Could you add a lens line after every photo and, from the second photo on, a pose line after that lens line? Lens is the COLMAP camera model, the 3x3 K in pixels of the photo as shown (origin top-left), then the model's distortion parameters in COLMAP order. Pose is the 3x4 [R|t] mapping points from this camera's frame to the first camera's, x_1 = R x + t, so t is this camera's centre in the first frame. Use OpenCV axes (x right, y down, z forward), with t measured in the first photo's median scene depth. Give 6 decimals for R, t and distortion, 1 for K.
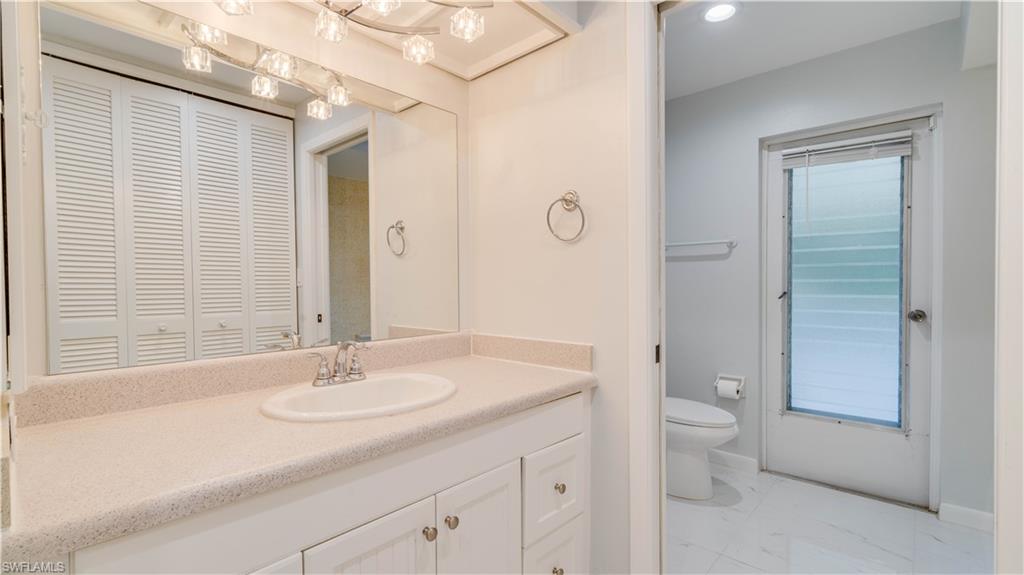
lens RADIAL K [[453.4, 0, 507.4], [0, 453.4, 294.3], [0, 0, 1]] dist [0.000586, 0.000834]
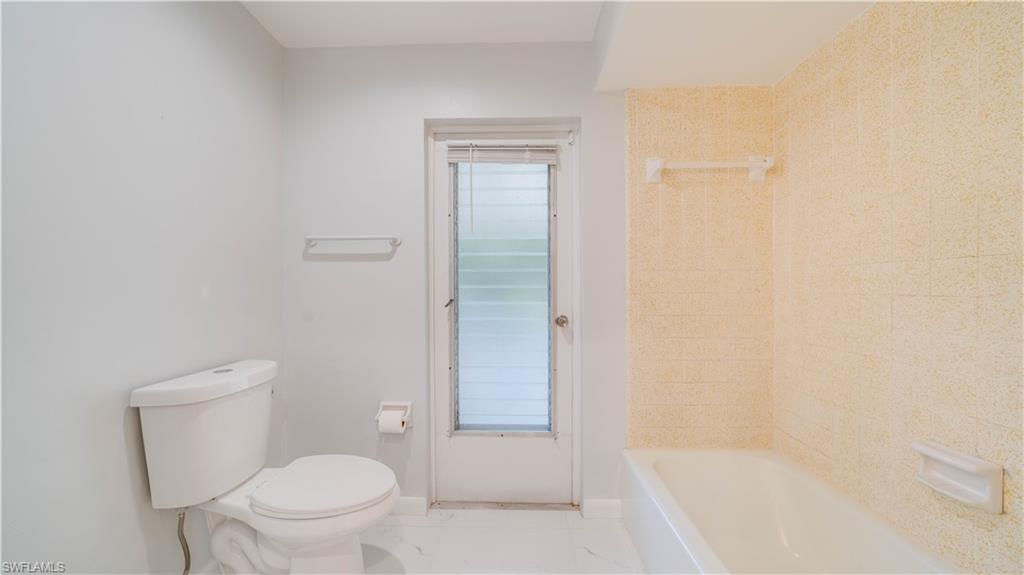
lens RADIAL K [[353.9, 0, 506.2], [0, 353.9, 287.4], [0, 0, 1]] dist [-0.003478, -0.000266]
pose [[0.764211, -0.003963, 0.644954, 0.280646], [0.011300, 0.999910, -0.007246, -0.024794], [-0.644867, 0.012825, 0.764187, 0.457261]]
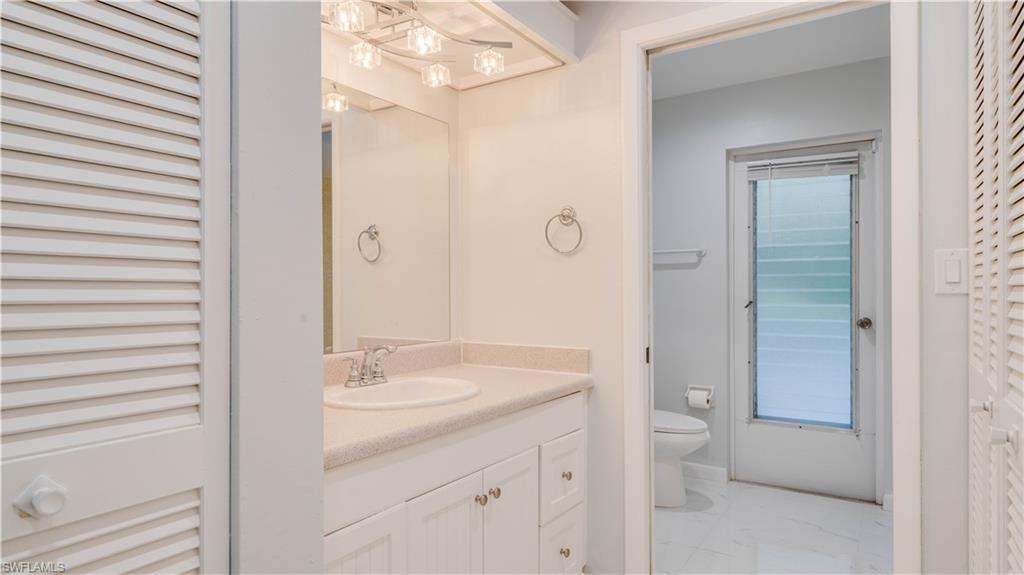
lens RADIAL K [[577.6, 0, 511.0], [0, 577.6, 295.9], [0, 0, 1]] dist [0.003960, -0.001004]
pose [[0.987689, 0.002210, 0.156412, -0.137292], [0.000368, 0.999865, -0.016454, 0.004530], [-0.156427, 0.016309, 0.987555, -0.220661]]
